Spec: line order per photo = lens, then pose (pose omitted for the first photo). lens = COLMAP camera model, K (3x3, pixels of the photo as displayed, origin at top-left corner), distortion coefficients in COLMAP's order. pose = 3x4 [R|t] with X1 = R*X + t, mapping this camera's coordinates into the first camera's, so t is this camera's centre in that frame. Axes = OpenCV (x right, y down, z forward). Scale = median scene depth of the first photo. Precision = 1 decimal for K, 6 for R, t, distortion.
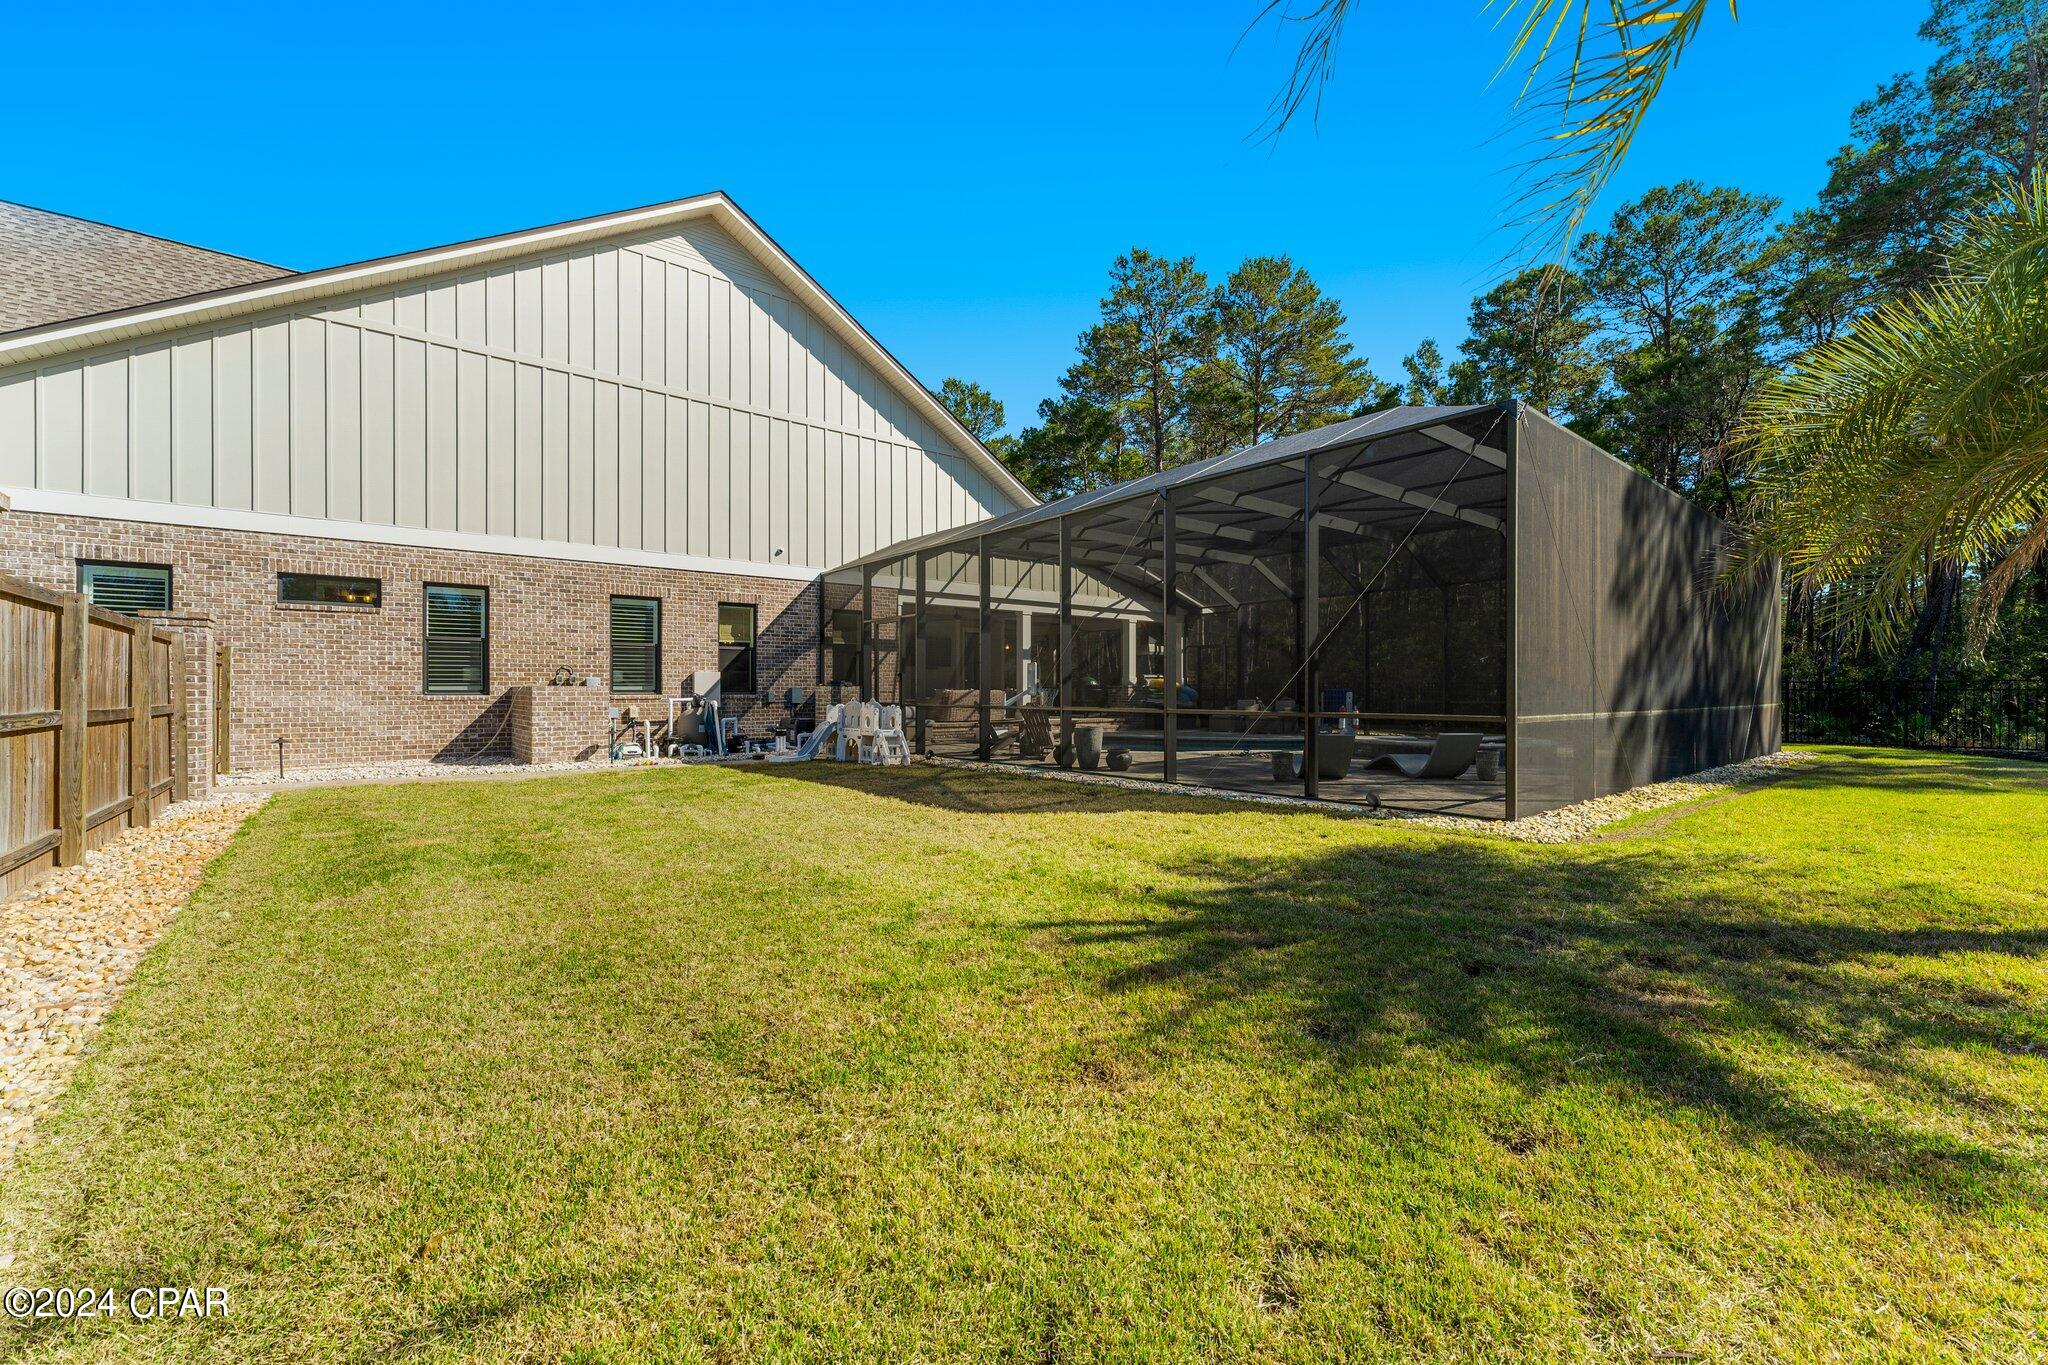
lens RADIAL K [[807.4, 0, 1028.4], [0, 807.4, 688.6], [0, 0, 1]] dist [0.000150, 0.000057]
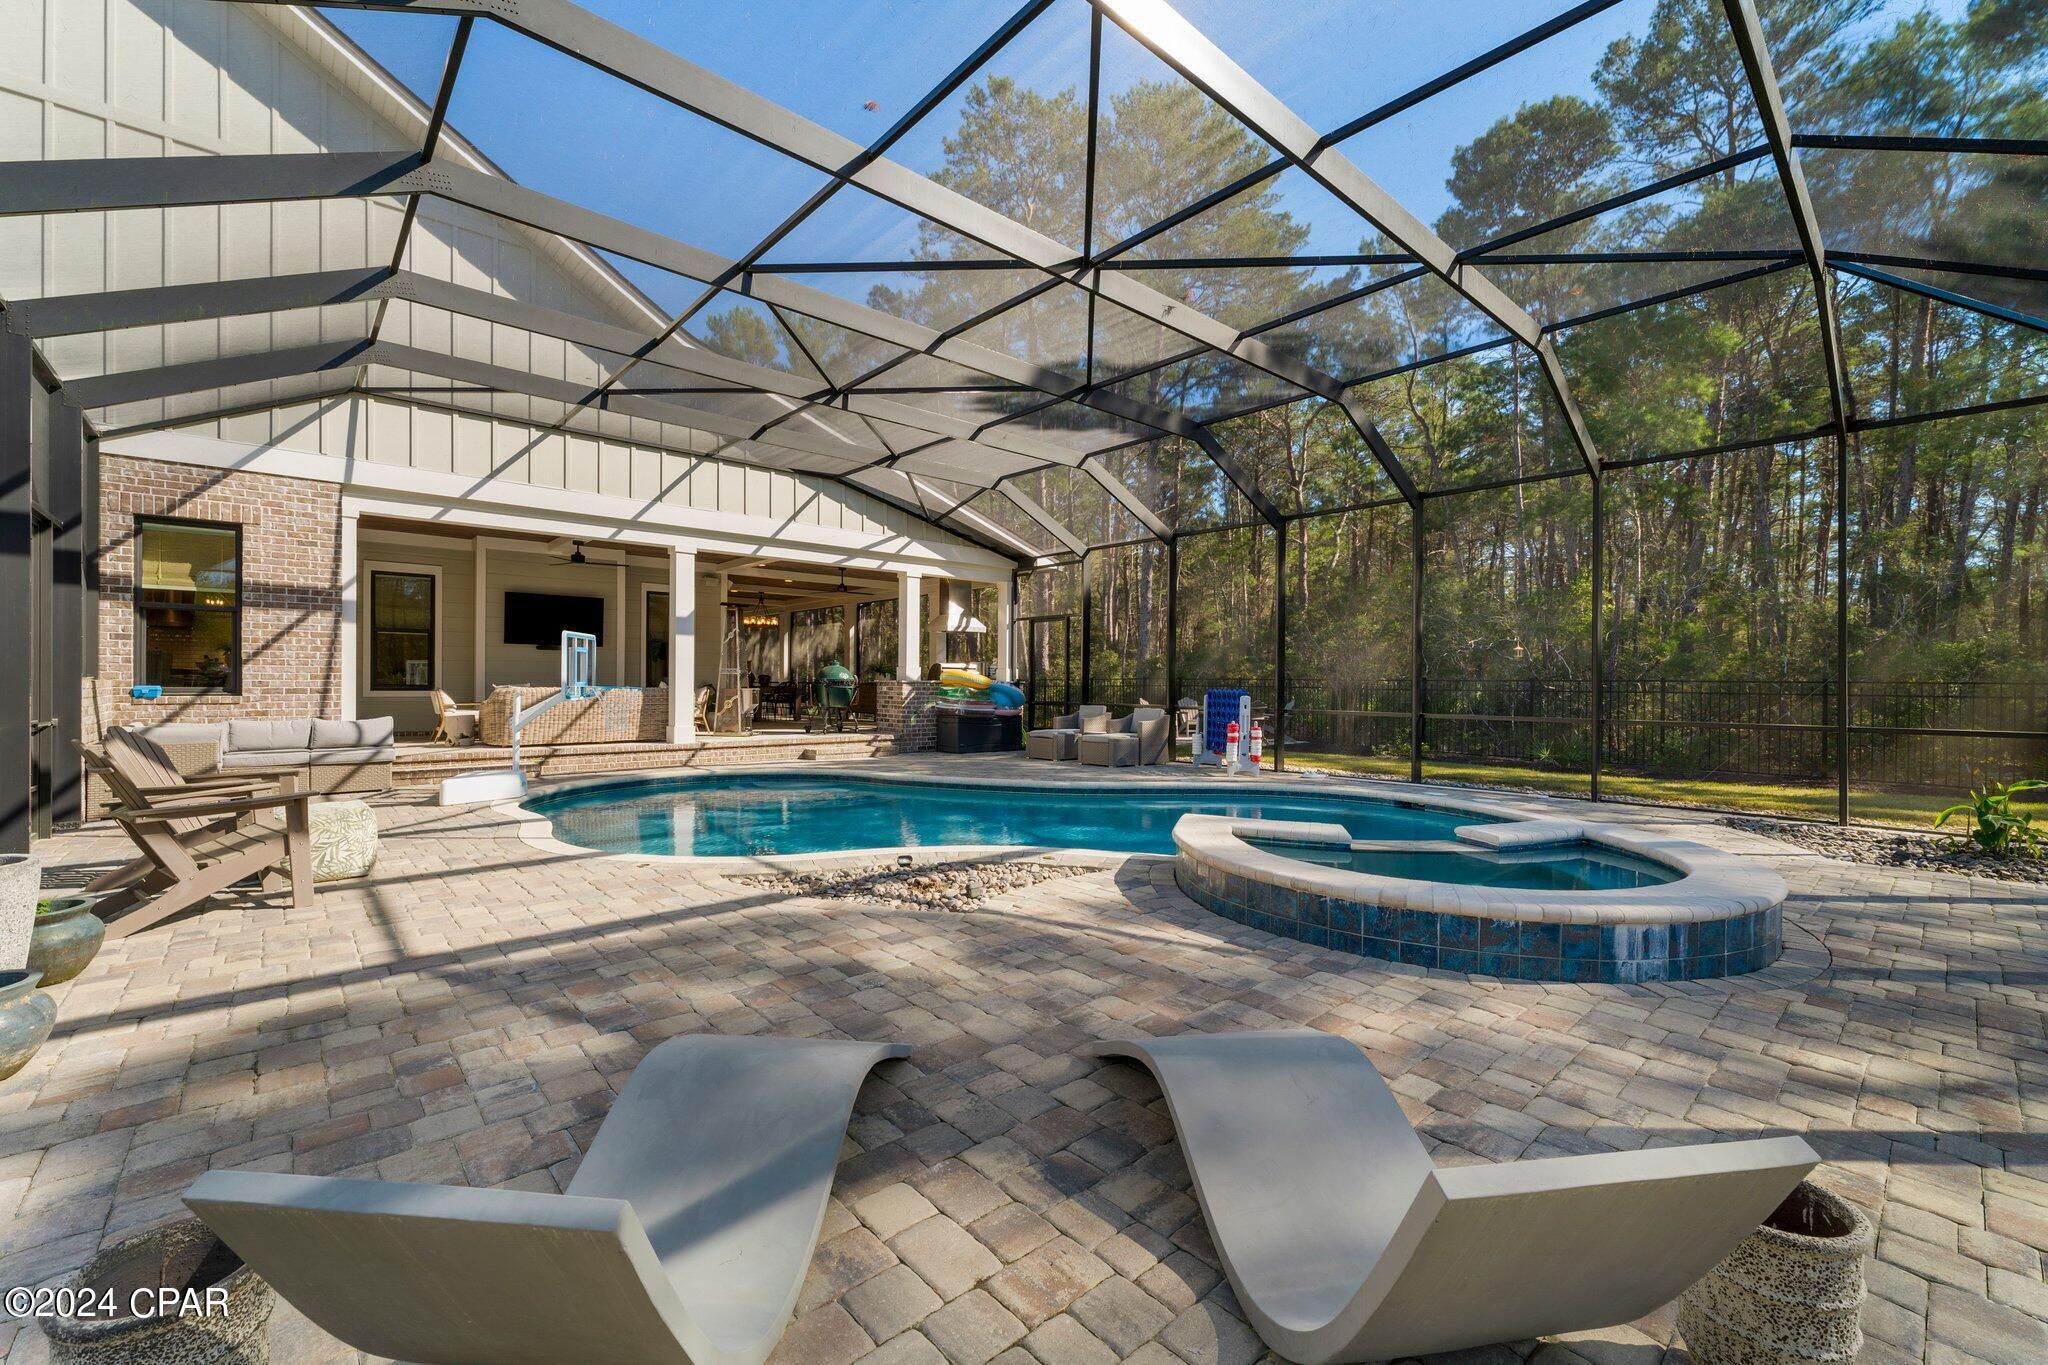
lens RADIAL K [[817.3, 0, 1014.8], [0, 817.3, 685.9], [0, 0, 1]] dist [0.000748, 0.000233]
pose [[0.999354, 0.004481, 0.035645, 0.186539], [-0.004640, 0.999980, 0.004379, -0.003151], [-0.035625, -0.004541, 0.999355, 0.389399]]
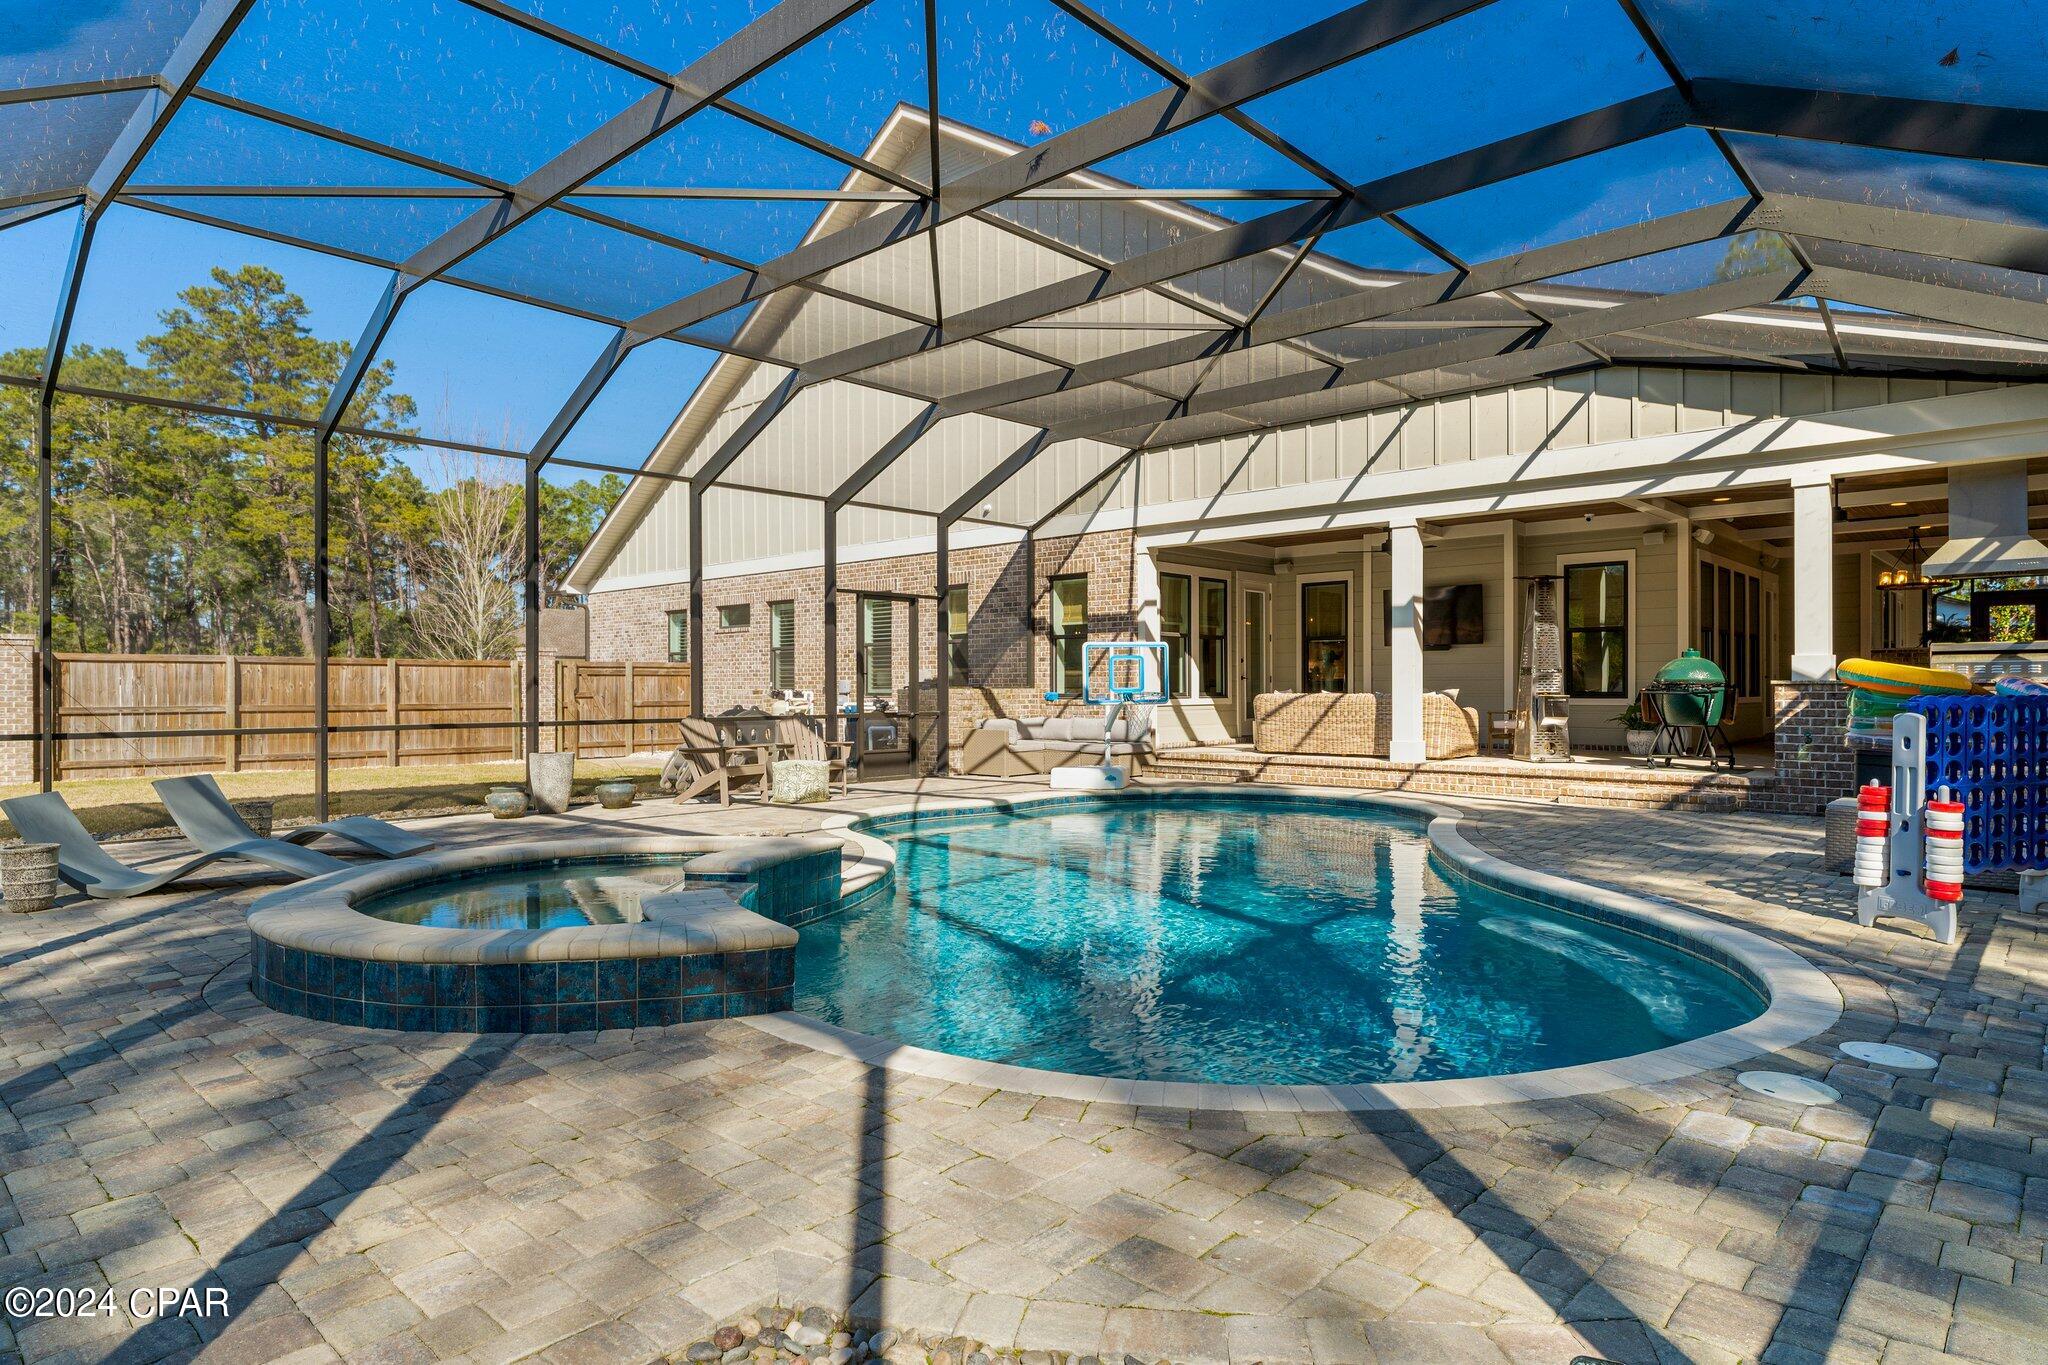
lens RADIAL K [[1145.9, 0, 1024.0], [0, 1145.9, 682.5], [0, 0, 1]] dist [-0.002172, 0.000015]
pose [[0.137857, -0.006650, -0.990430, 0.545490], [0.000125, 0.999978, -0.006697, -0.000611], [0.990452, 0.000800, 0.137854, 0.638679]]
